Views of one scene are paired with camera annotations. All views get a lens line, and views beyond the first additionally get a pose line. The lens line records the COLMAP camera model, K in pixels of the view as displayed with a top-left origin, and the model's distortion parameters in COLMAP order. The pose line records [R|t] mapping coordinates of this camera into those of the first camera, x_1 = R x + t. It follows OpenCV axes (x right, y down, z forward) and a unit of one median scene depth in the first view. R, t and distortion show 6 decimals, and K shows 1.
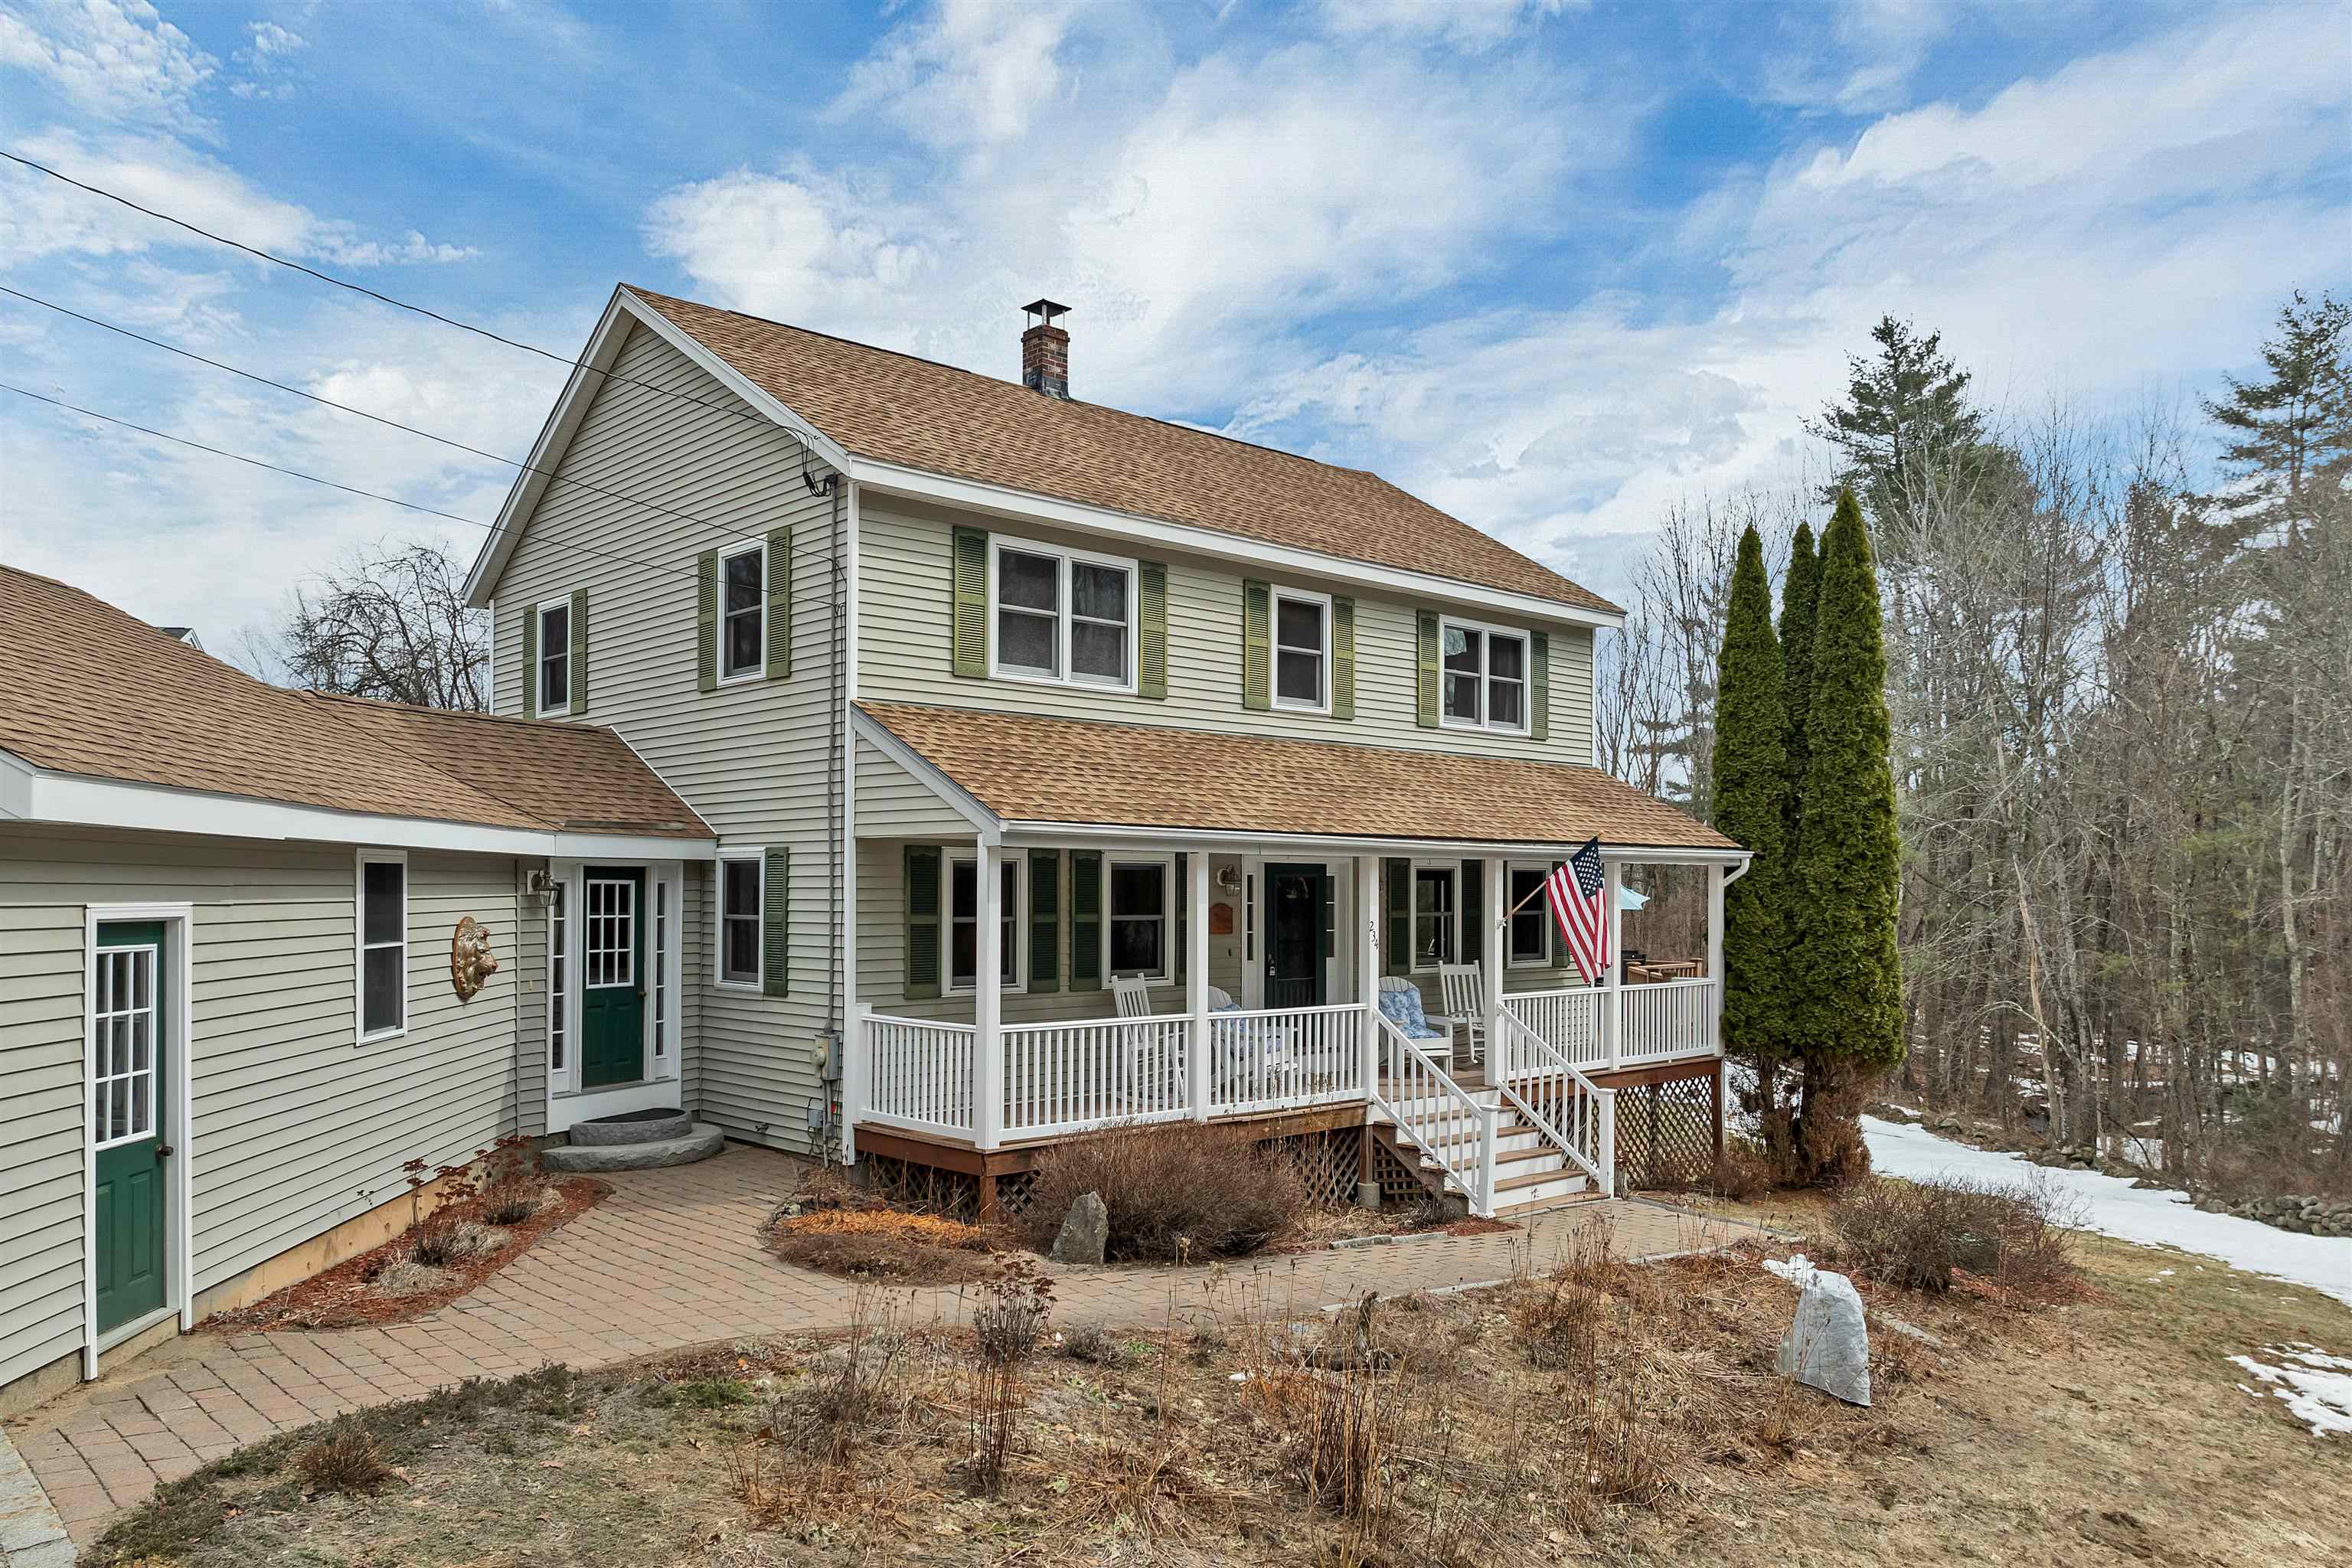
lens RADIAL K [[1681.8, 0, 1182.7], [0, 1681.8, 887.7], [0, 0, 1]] dist [-0.033904, -0.001459]
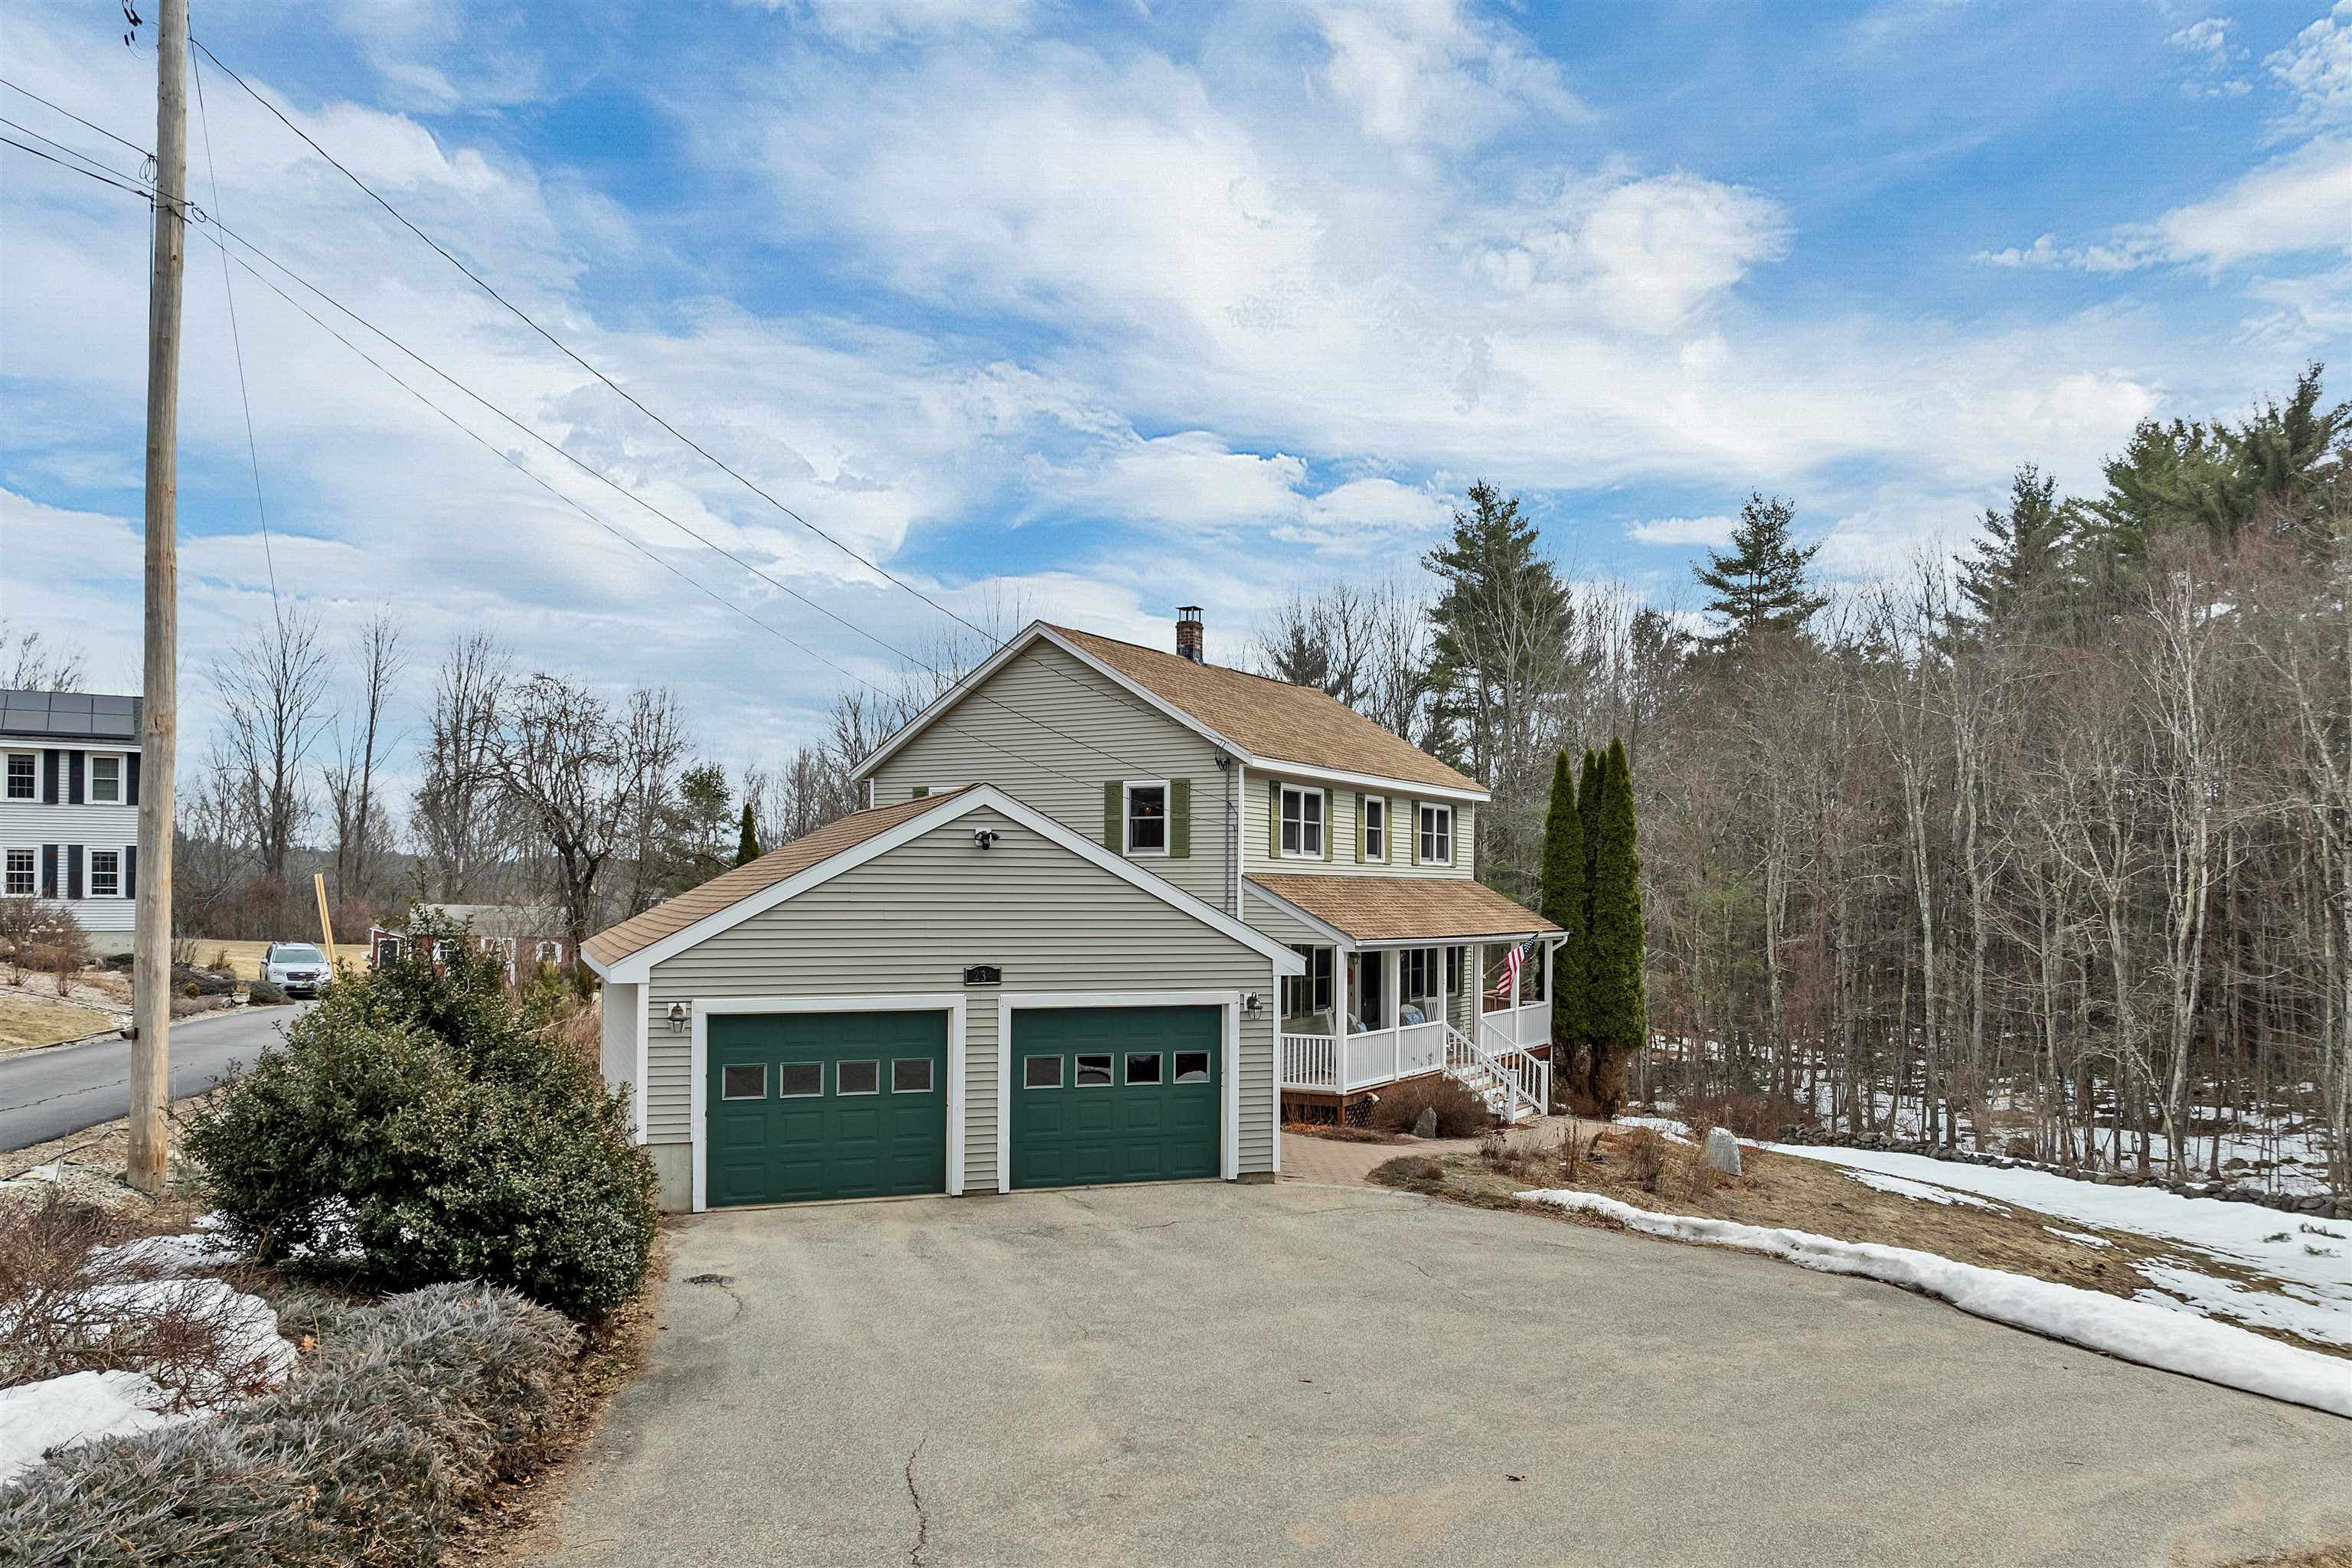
lens RADIAL K [[1681.8, 0, 1182.7], [0, 1681.8, 887.7], [0, 0, 1]] dist [-0.033904, -0.001459]
pose [[0.955509, 0.004087, 0.294935, -0.763545], [-0.003494, 0.999991, -0.002540, -0.080847], [-0.294943, 0.001396, 0.955514, -0.790896]]
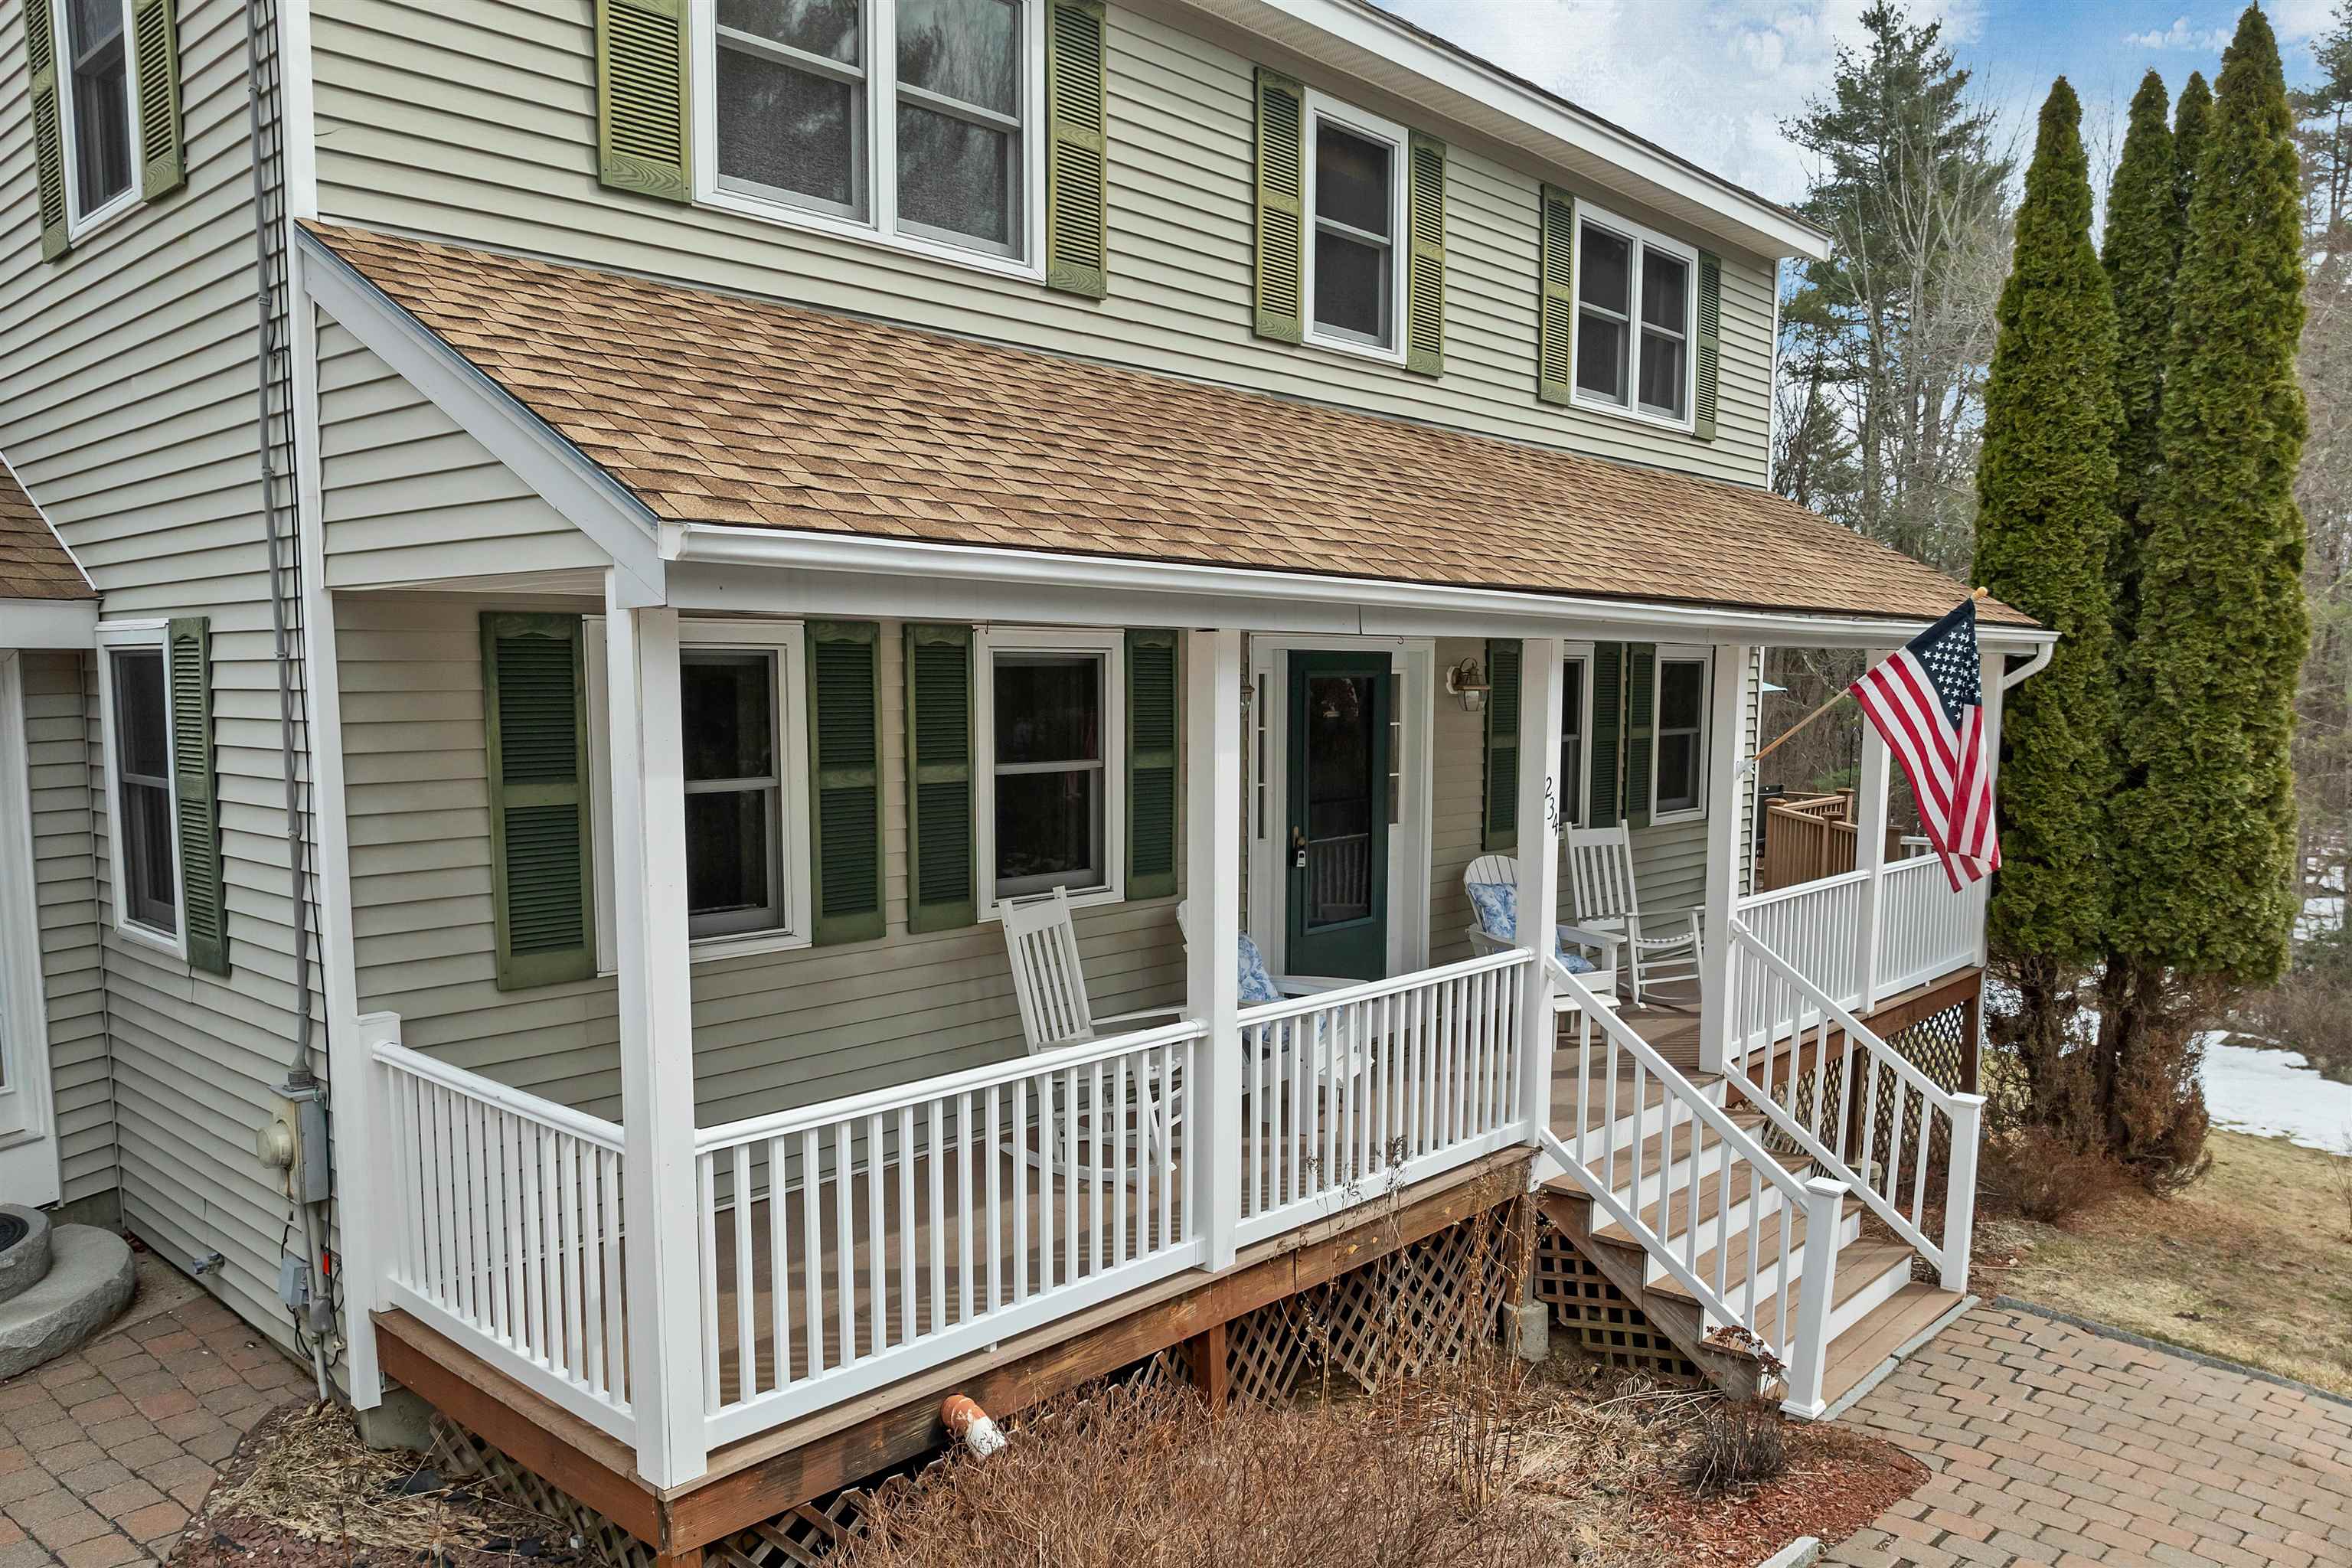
lens RADIAL K [[1681.8, 0, 1182.7], [0, 1681.8, 887.7], [0, 0, 1]] dist [-0.033904, -0.001459]
pose [[0.996411, -0.011987, 0.083793, -0.030637], [0.001043, 0.991585, 0.129453, -0.010459], [-0.084639, -0.128901, 0.988039, 0.539169]]
